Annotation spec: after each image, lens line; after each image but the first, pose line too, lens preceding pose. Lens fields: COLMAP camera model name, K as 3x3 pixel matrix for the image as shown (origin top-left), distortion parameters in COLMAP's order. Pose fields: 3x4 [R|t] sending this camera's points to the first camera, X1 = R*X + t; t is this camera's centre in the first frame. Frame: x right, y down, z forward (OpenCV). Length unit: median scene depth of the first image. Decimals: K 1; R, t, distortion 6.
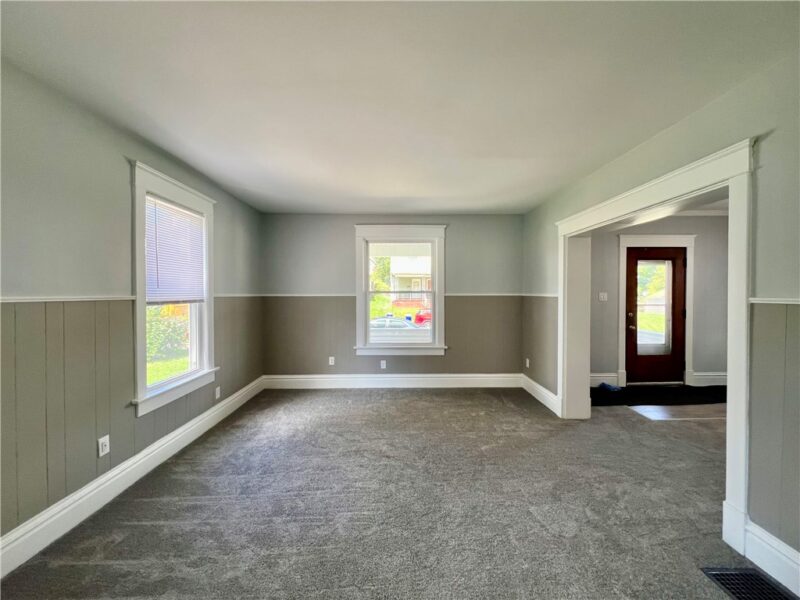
lens RADIAL K [[323.1, 0, 404.0], [0, 323.1, 299.5], [0, 0, 1]] dist [-0.000928, -0.000641]
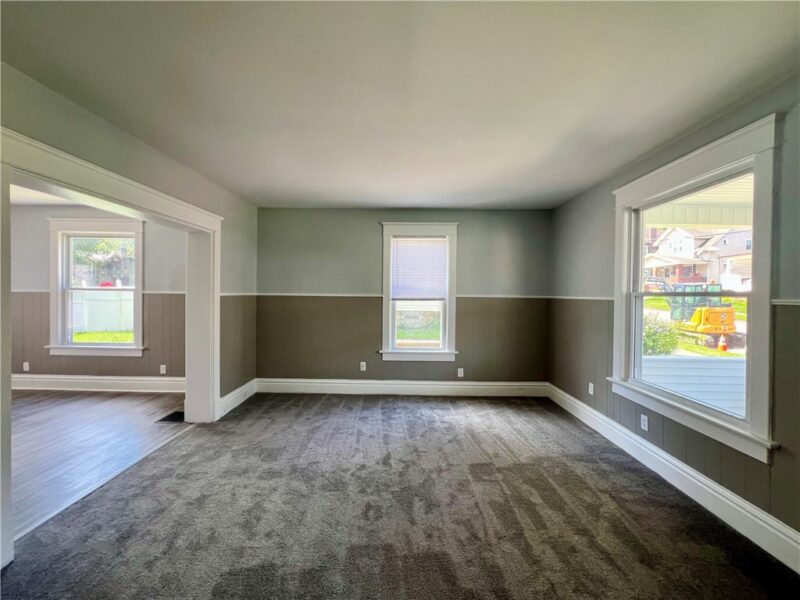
lens RADIAL K [[323.1, 0, 391.3], [0, 323.1, 298.0], [0, 0, 1]] dist [-0.000928, -0.000641]
pose [[-0.050000, 0.016578, -0.998612, 0.517679], [-0.029047, 0.999415, 0.018046, -0.014257], [0.998327, 0.029909, -0.049489, 0.578053]]
